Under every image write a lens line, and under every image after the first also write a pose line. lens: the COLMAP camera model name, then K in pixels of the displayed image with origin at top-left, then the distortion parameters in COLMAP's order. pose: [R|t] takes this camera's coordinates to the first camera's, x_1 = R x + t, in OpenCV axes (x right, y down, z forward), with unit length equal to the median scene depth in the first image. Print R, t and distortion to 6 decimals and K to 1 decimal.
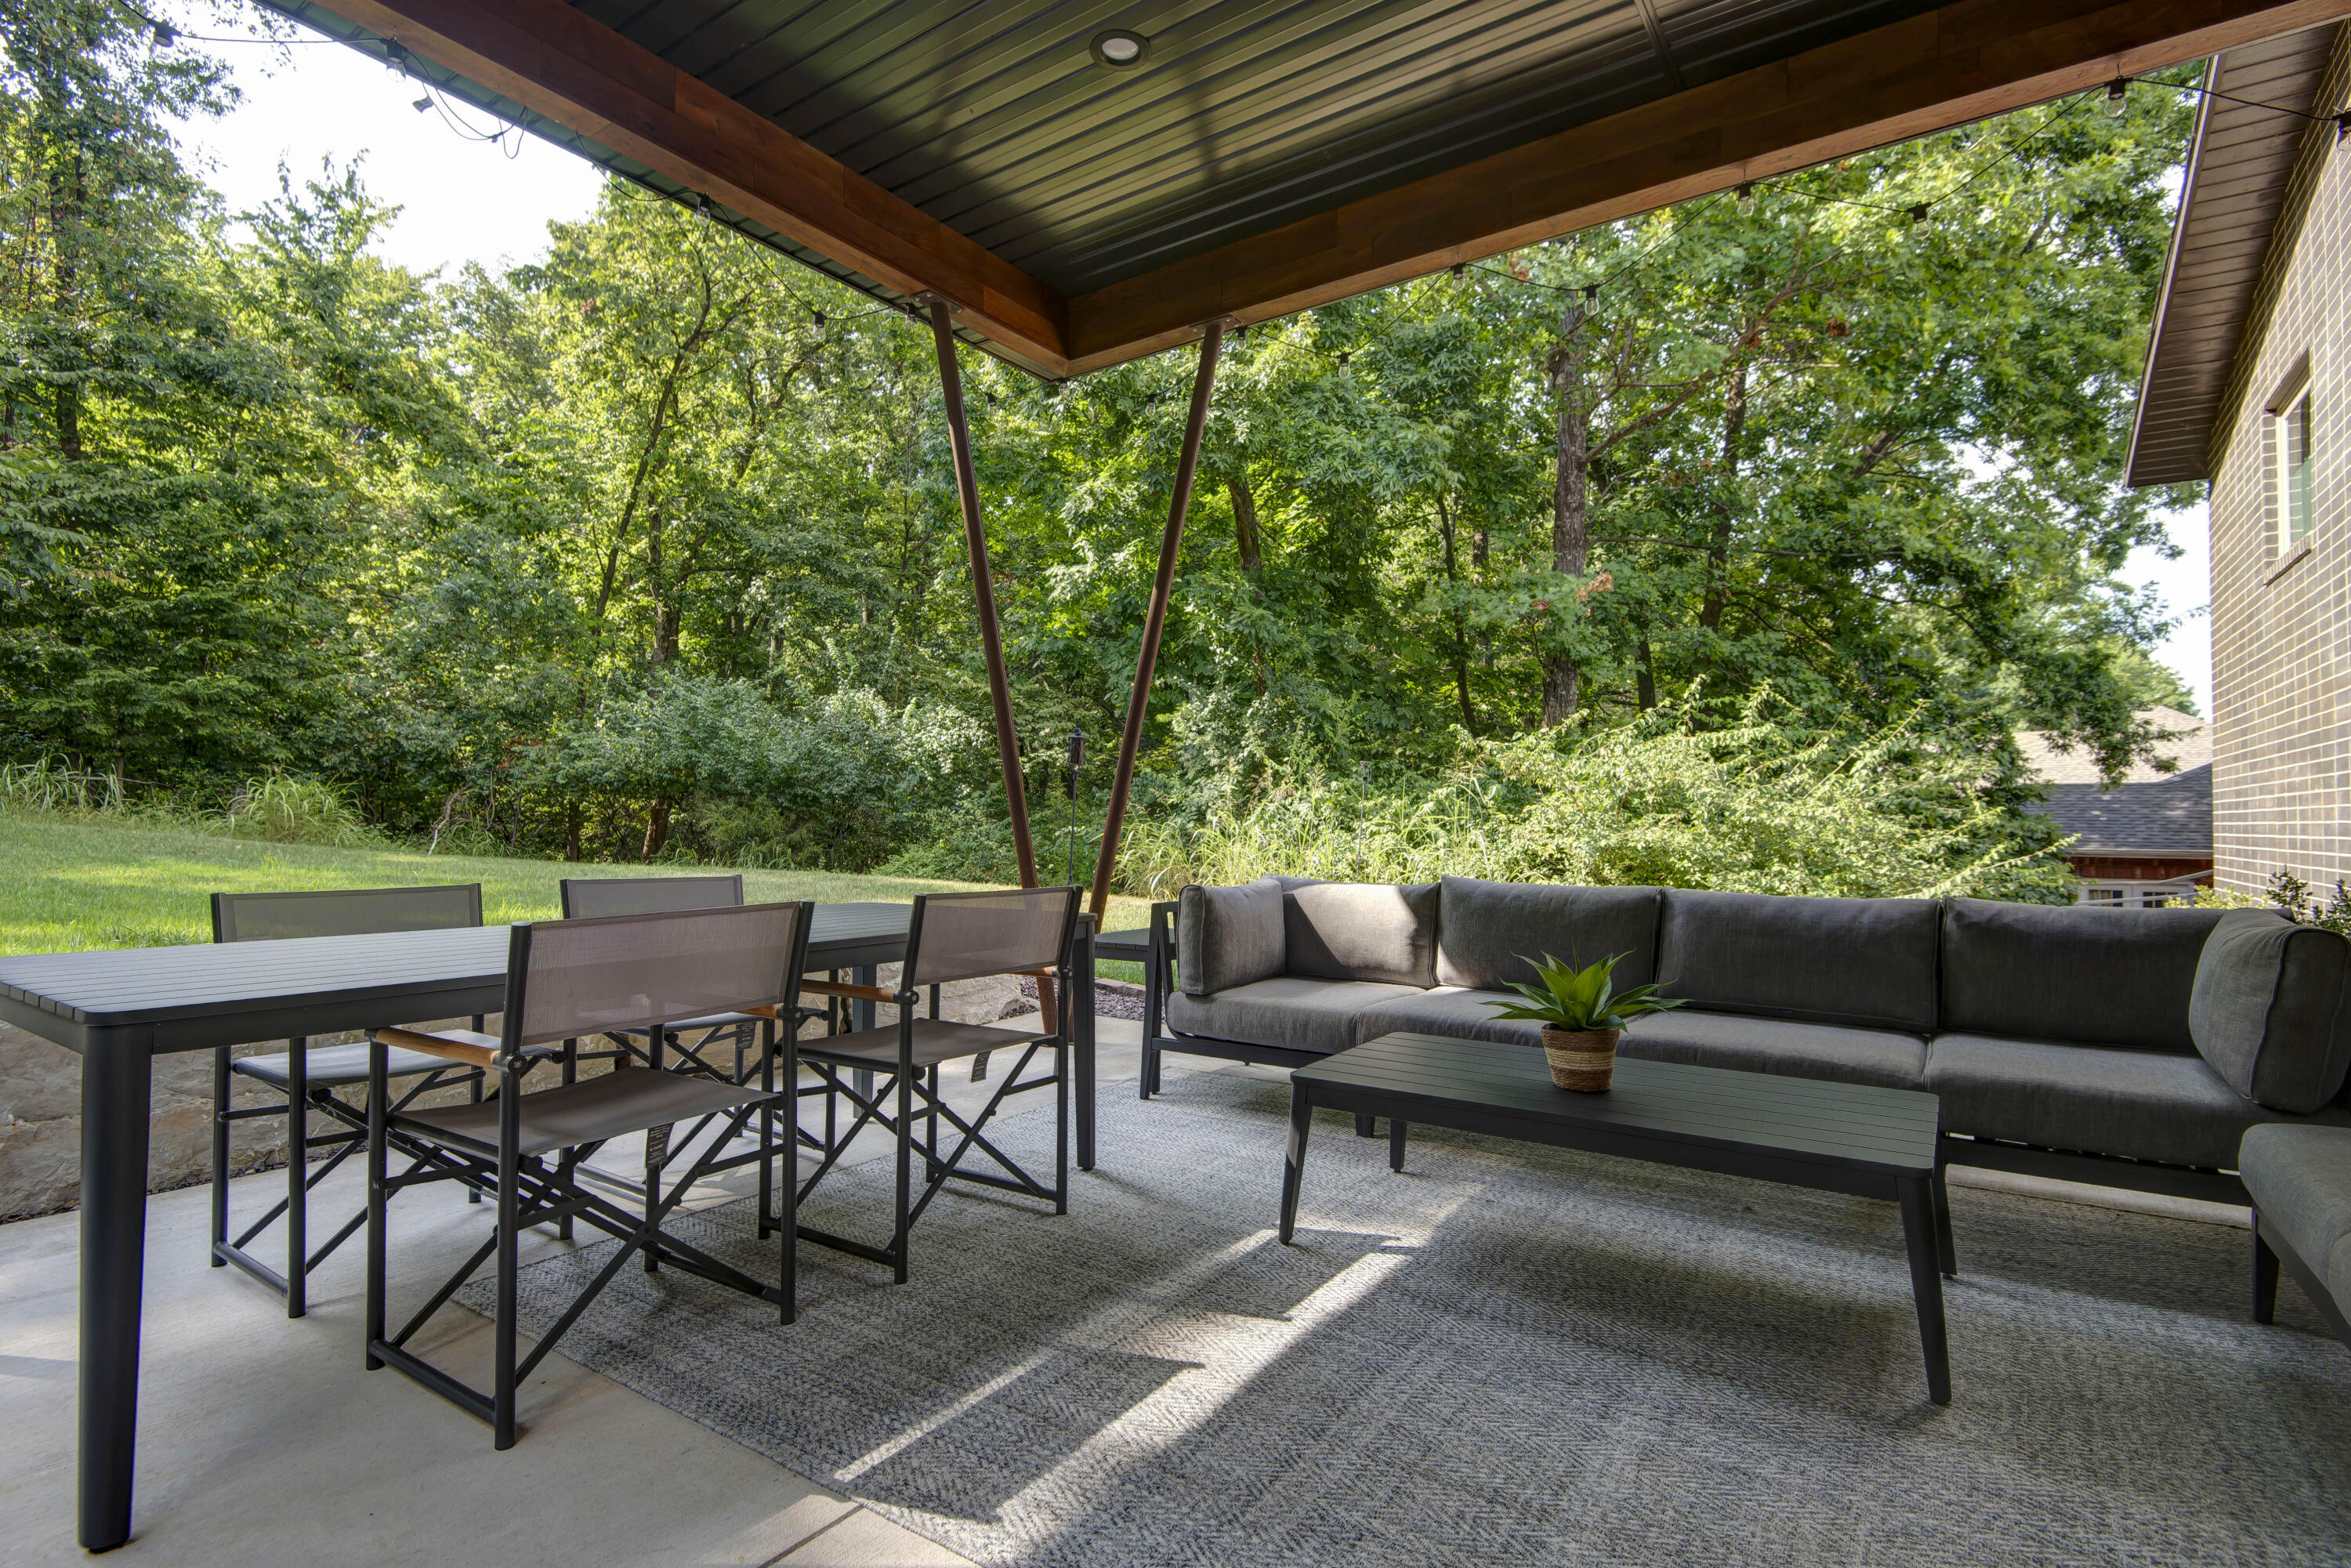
lens RADIAL K [[1173.3, 0, 1168.9], [0, 1173.3, 795.4], [0, 0, 1]] dist [-0.000394, -0.000125]
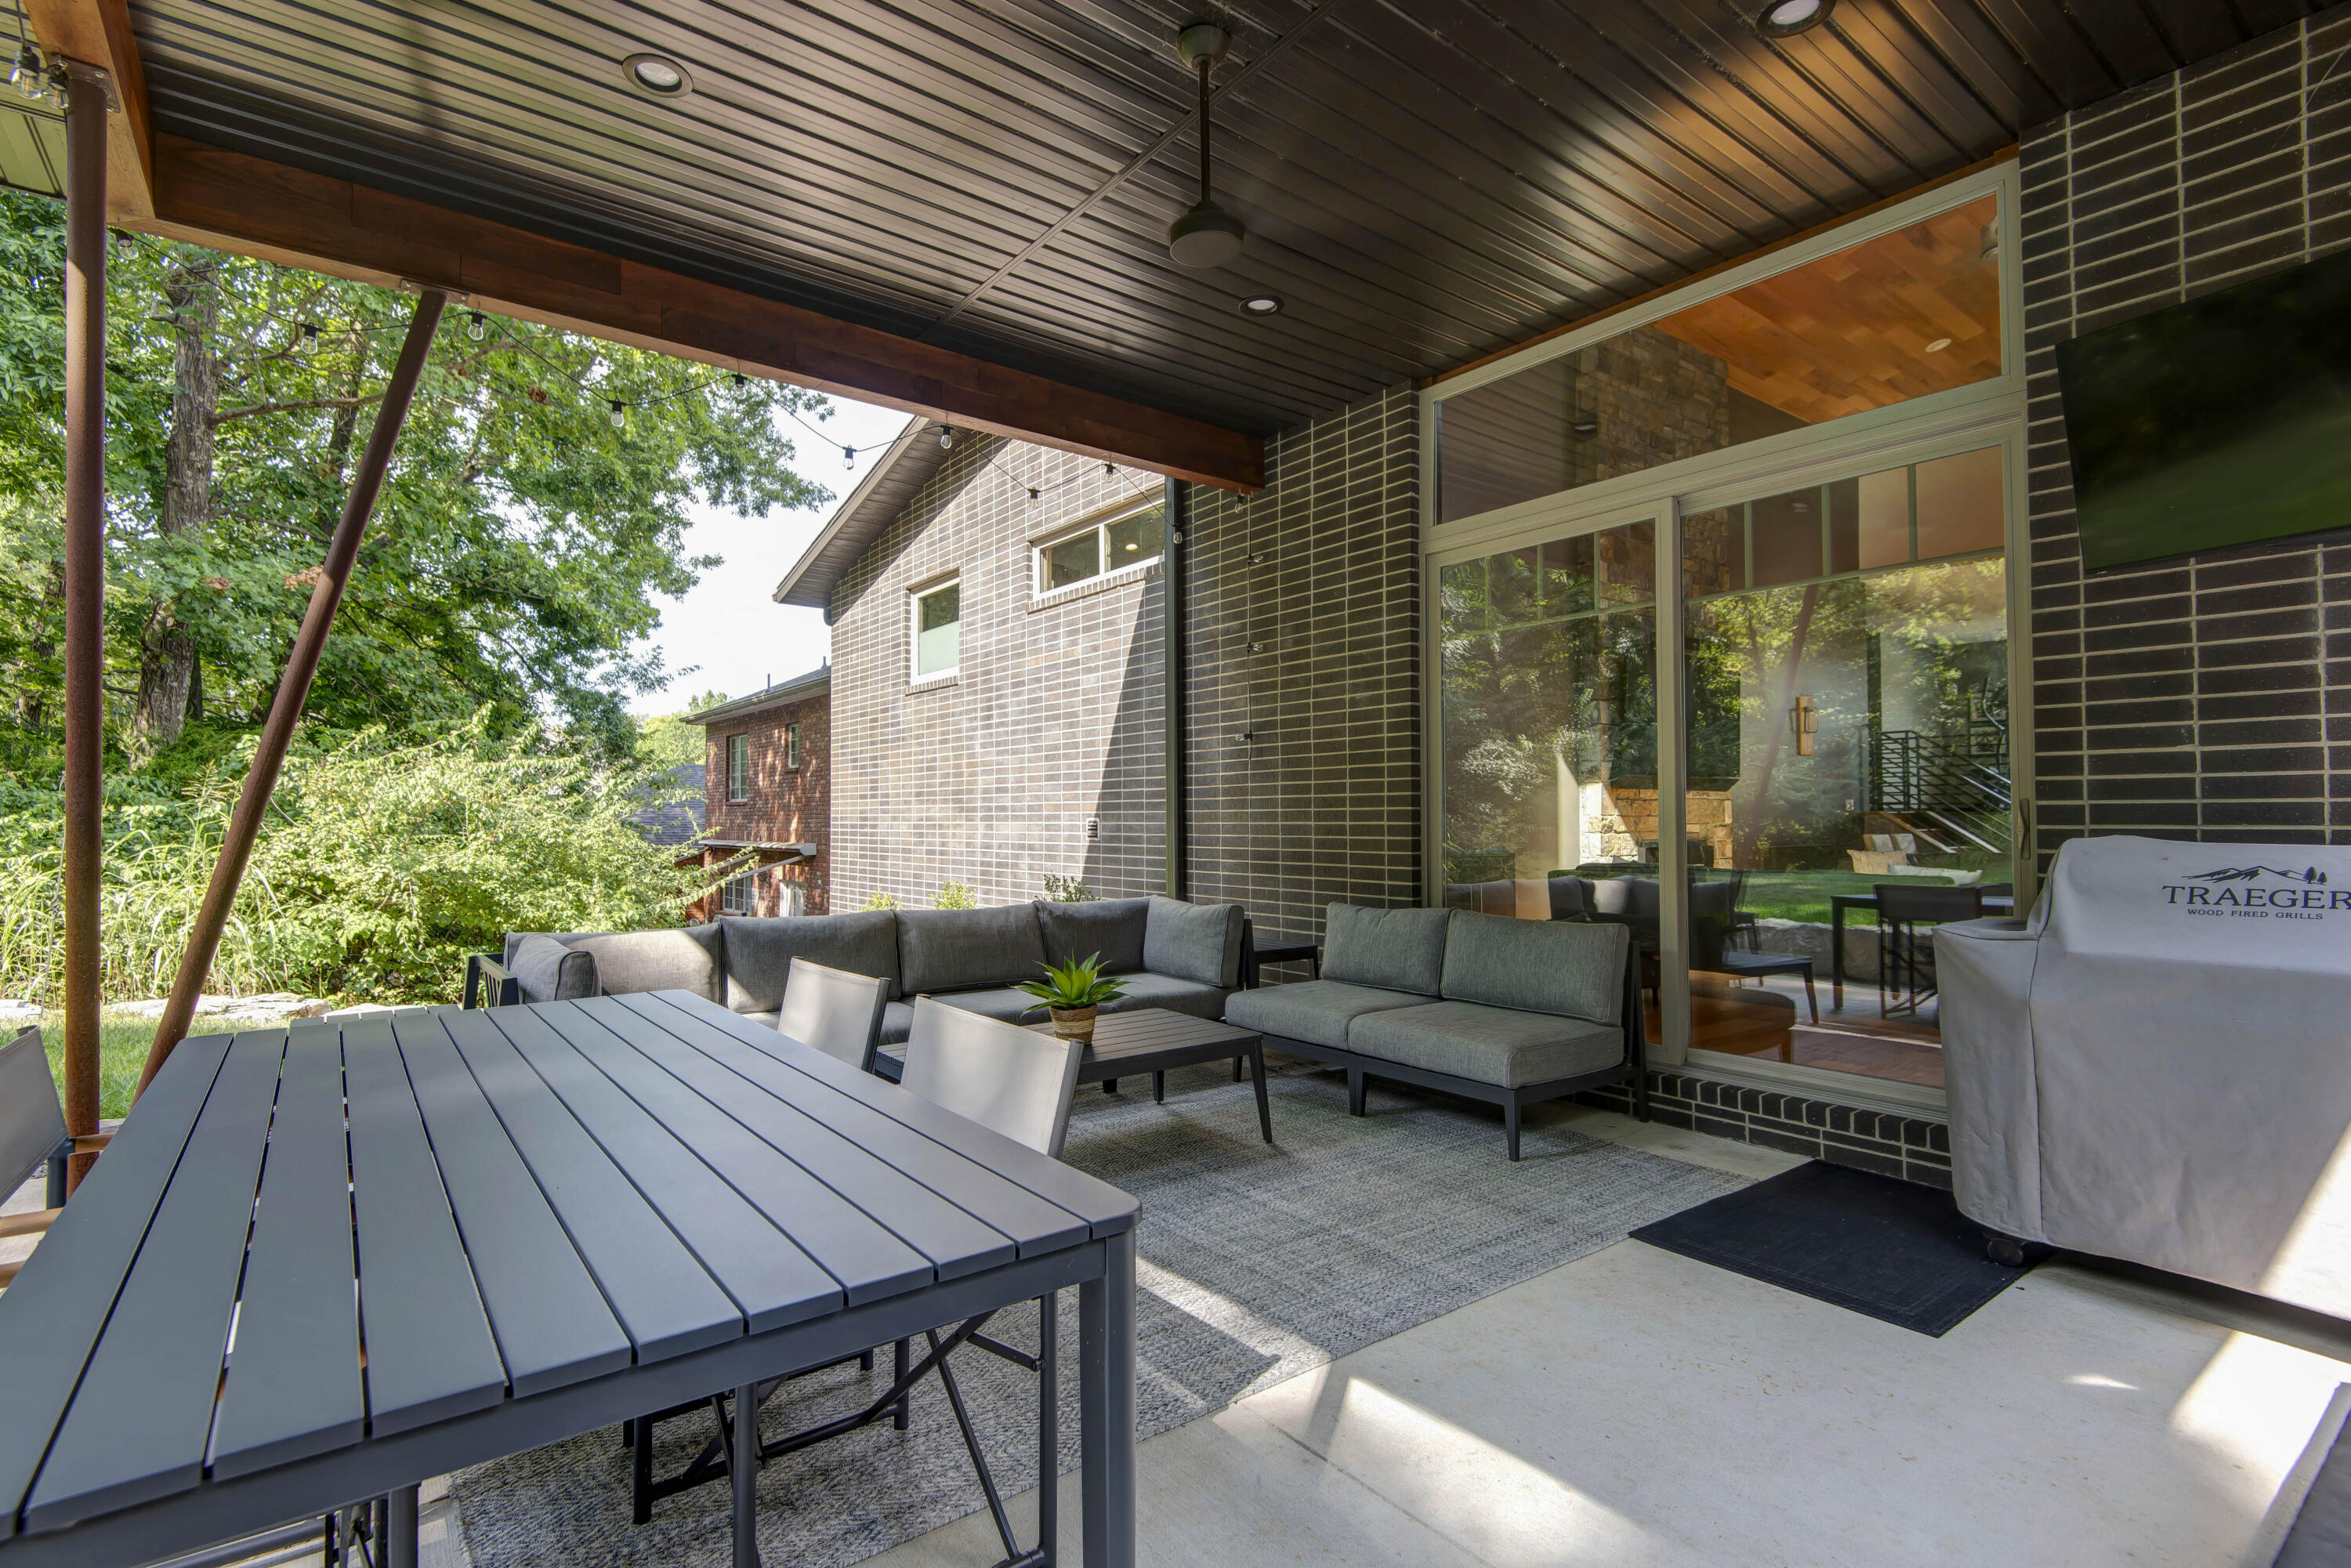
lens RADIAL K [[1086.3, 0, 1165.4], [0, 1086.3, 789.0], [0, 0, 1]] dist [-0.001944, -0.000059]
pose [[0.313478, 0.017413, 0.949436, -1.314852], [-0.014328, 0.999805, -0.013606, -0.096383], [-0.949487, -0.009338, 0.313666, 0.578268]]
